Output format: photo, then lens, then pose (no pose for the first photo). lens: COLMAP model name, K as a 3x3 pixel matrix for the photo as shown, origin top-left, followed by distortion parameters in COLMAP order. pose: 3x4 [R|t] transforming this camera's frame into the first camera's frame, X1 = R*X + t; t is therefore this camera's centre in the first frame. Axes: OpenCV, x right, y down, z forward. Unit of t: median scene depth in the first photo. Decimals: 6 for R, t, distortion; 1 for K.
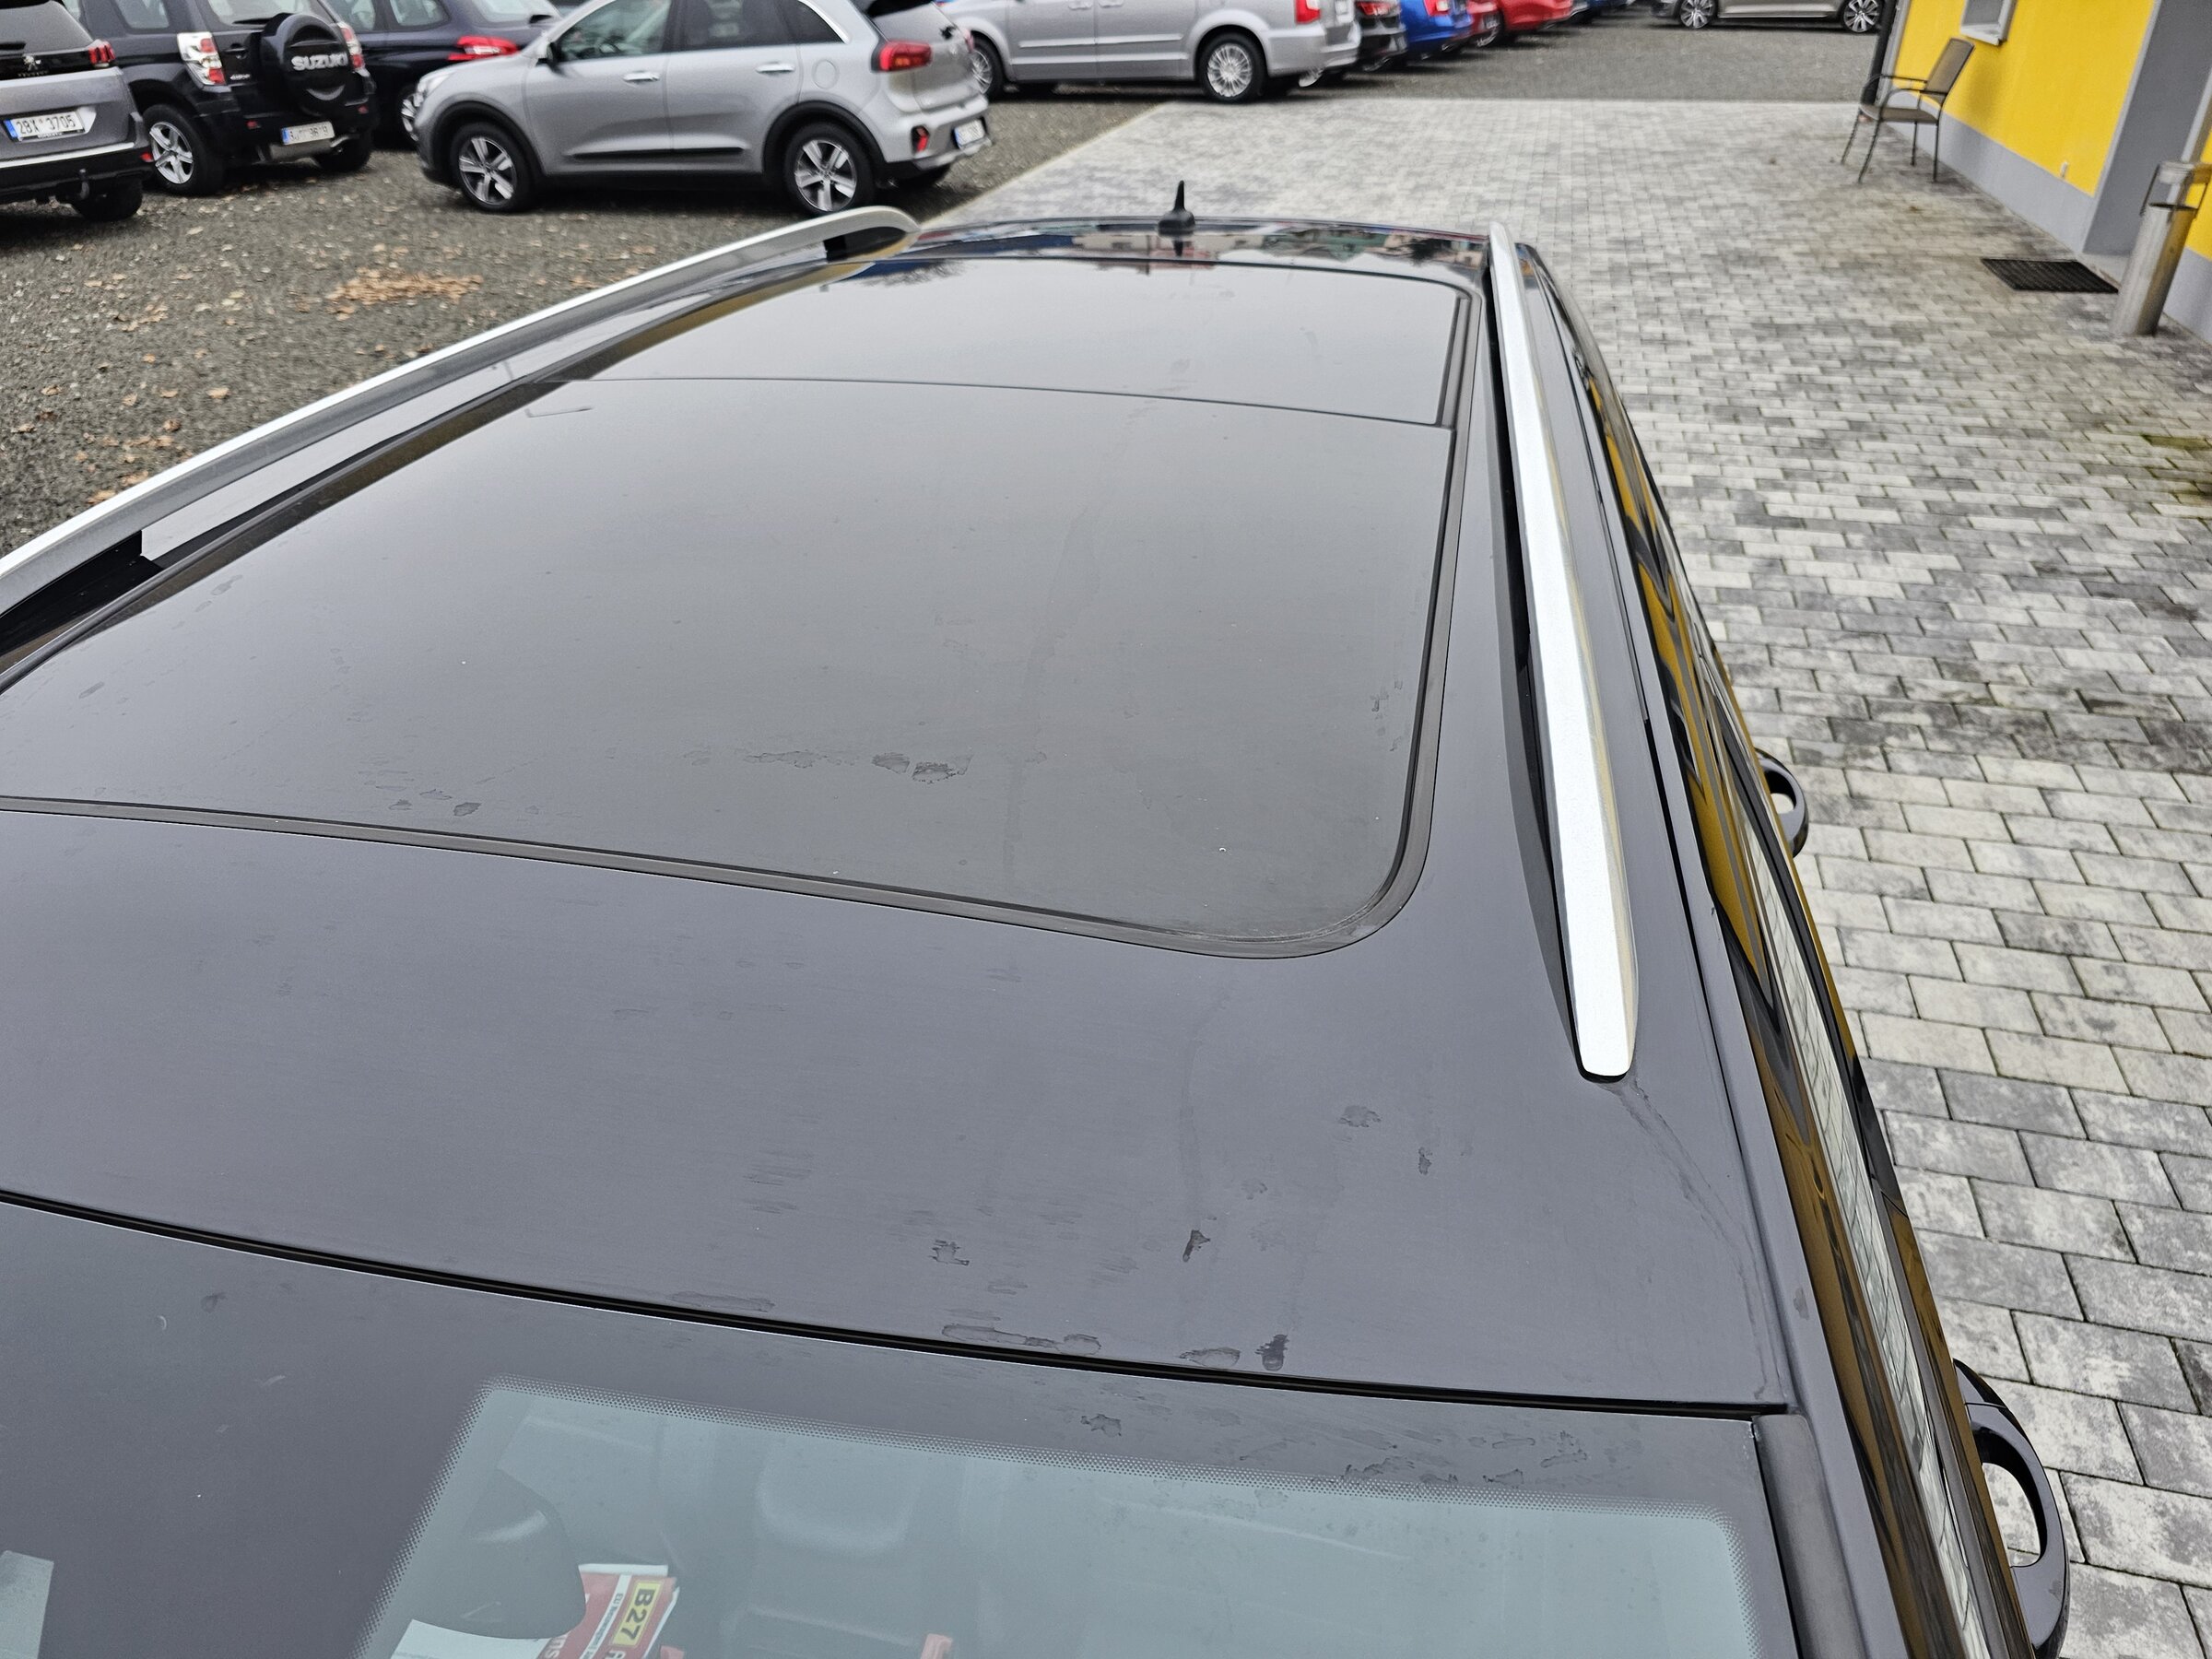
lens RADIAL K [[1483.8, 0, 1104.9], [0, 1483.8, 847.1], [0, 0, 1]] dist [0.047279, -0.039034]
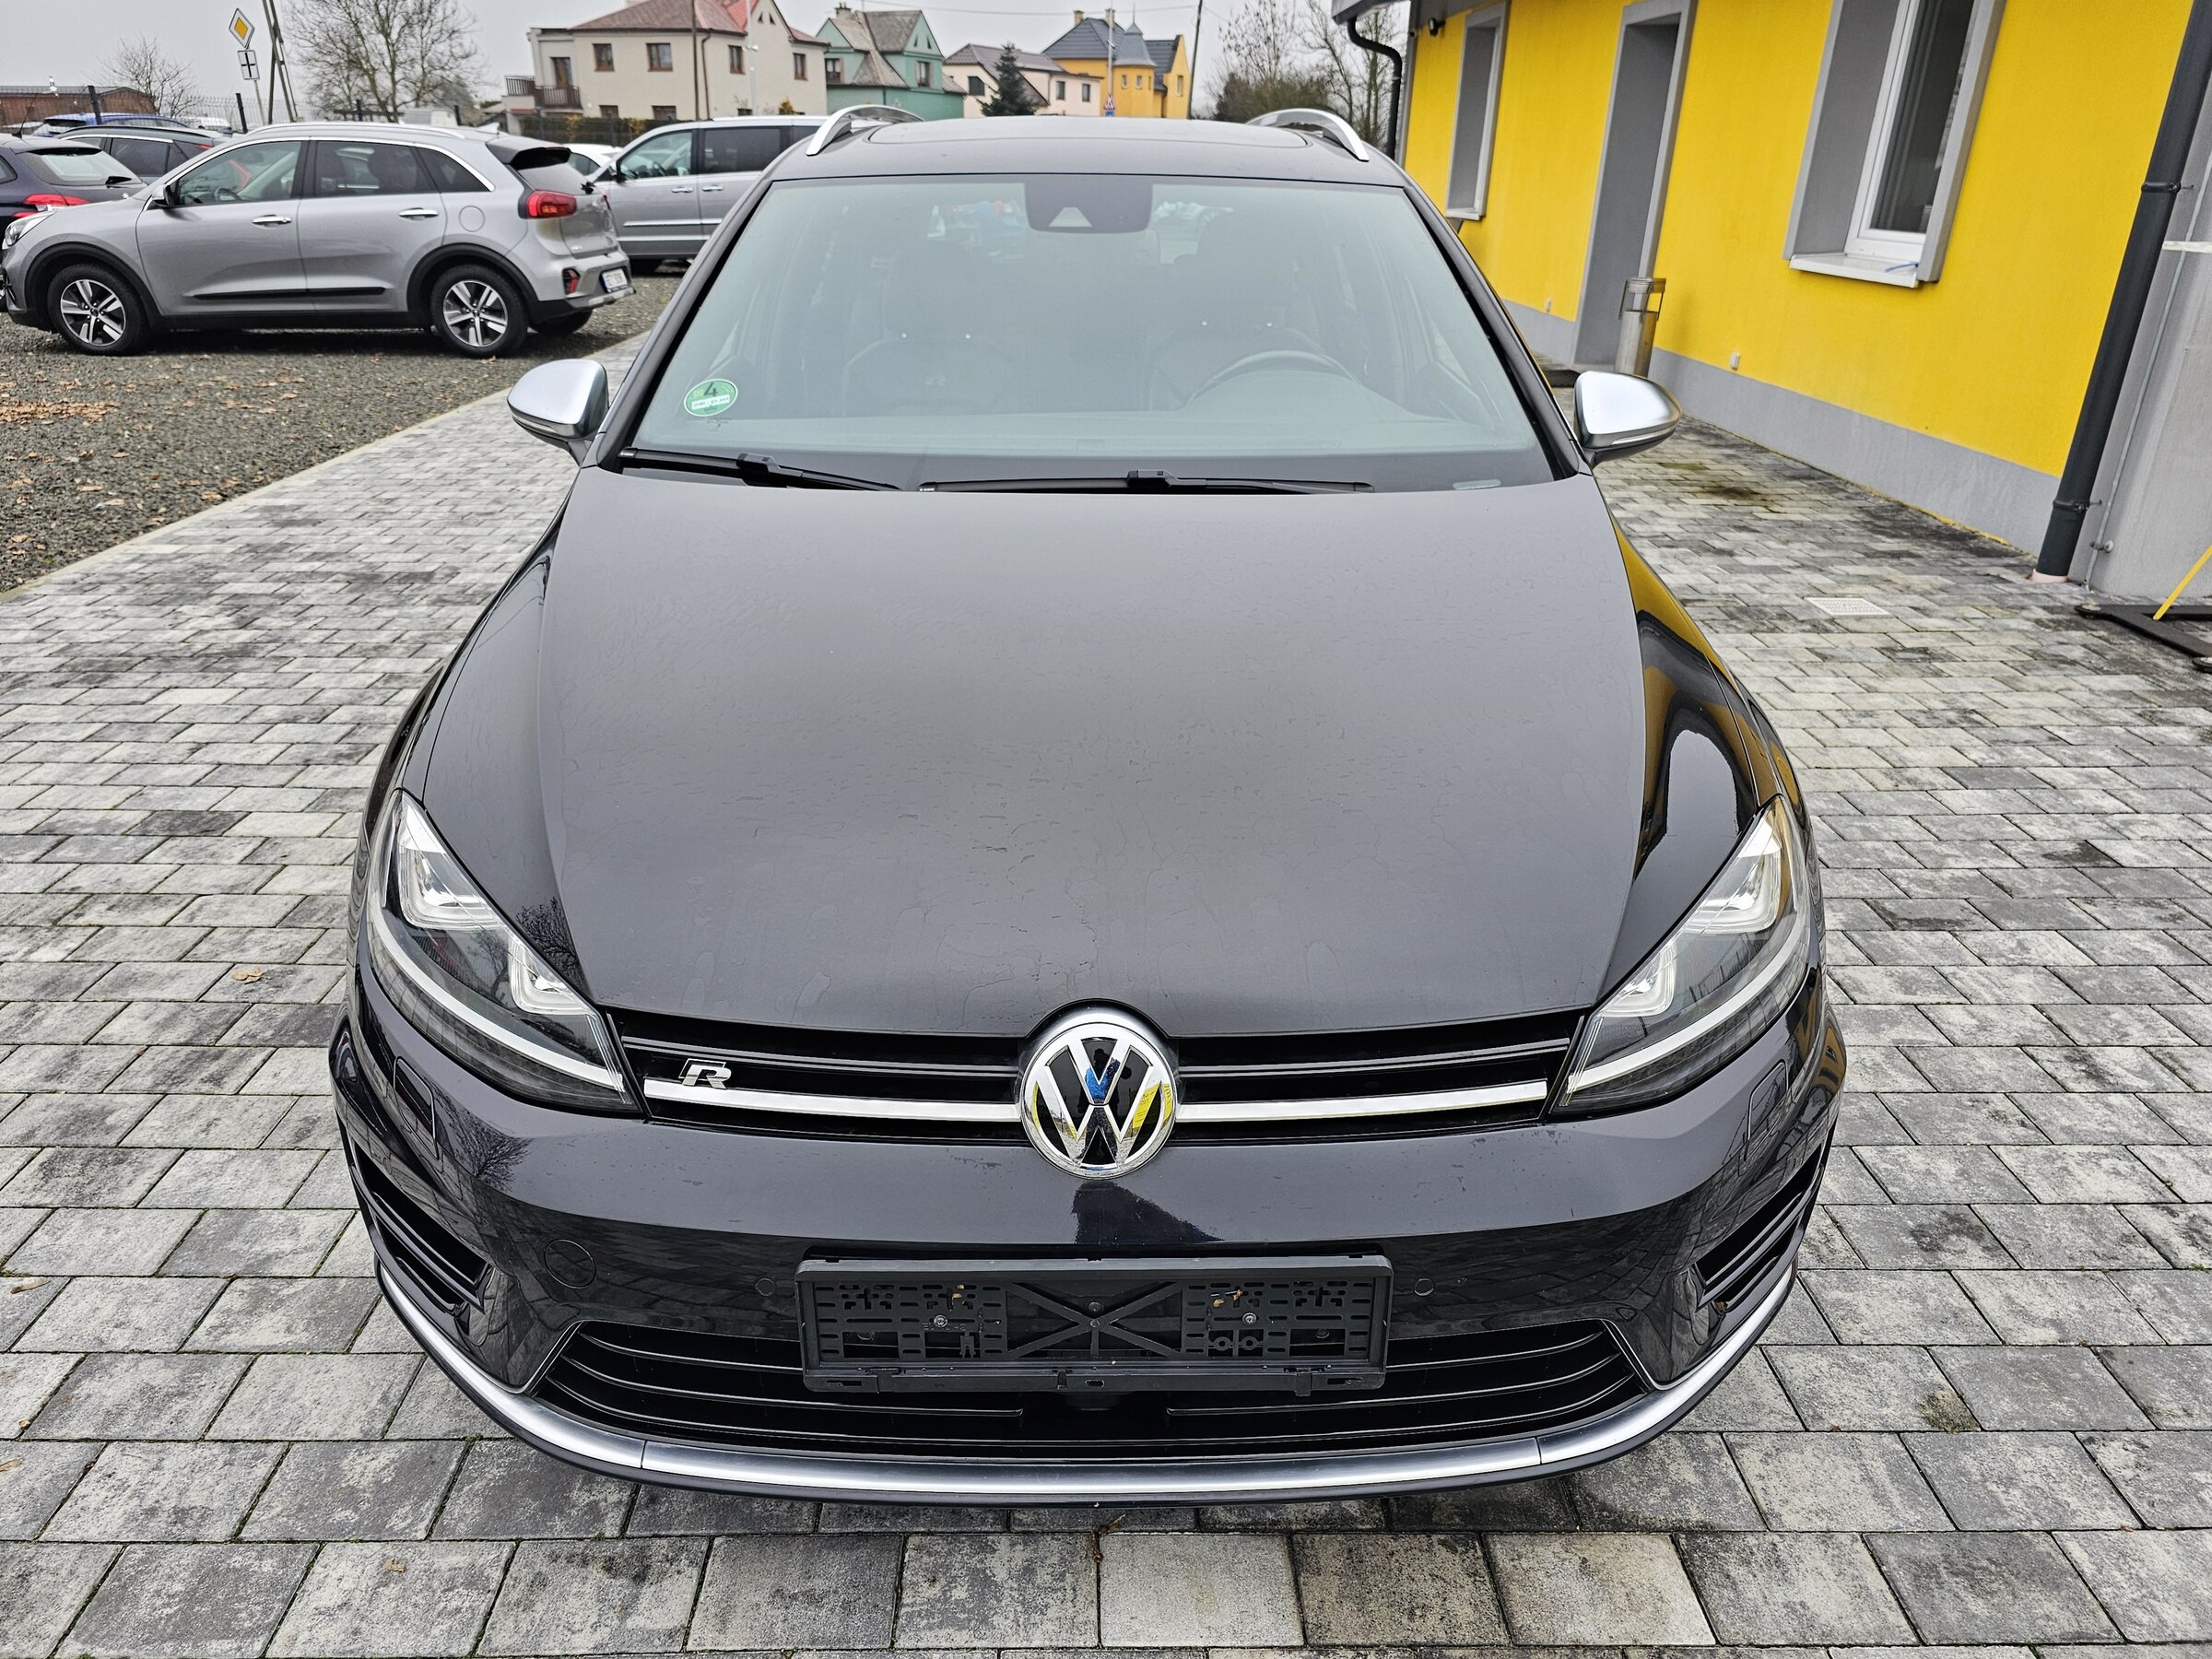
lens RADIAL K [[1483.8, 0, 1098.6], [0, 1483.8, 832.9], [0, 0, 1]] dist [0.047279, -0.039034]
pose [[0.962811, -0.086327, 0.256012, -0.070994], [0.119219, 0.986086, -0.115852, 0.072903], [-0.242448, 0.142065, 0.959706, -0.038422]]
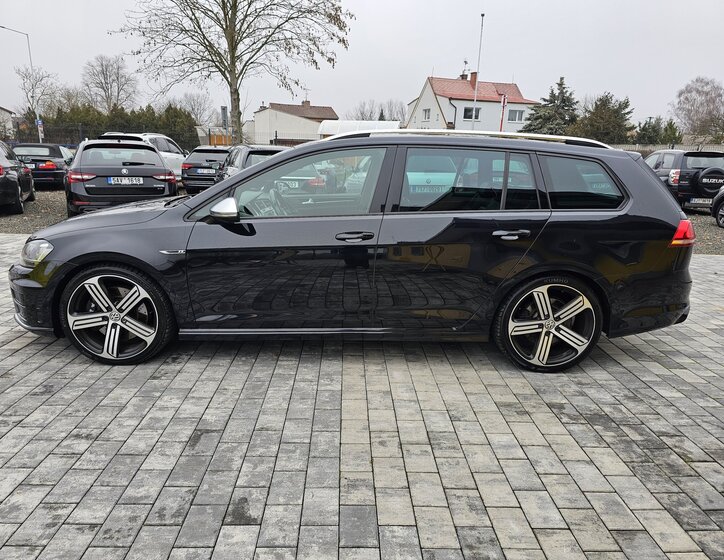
lens RADIAL K [[500.2, 0, 359.3], [0, 500.2, 284.8], [0, 0, 1]] dist [0.057600, -0.048258]
pose [[0.272417, 0.269621, -0.923630, 0.367342], [-0.538808, 0.838056, 0.085724, -0.042066], [0.797167, 0.474307, 0.373575, 0.143127]]
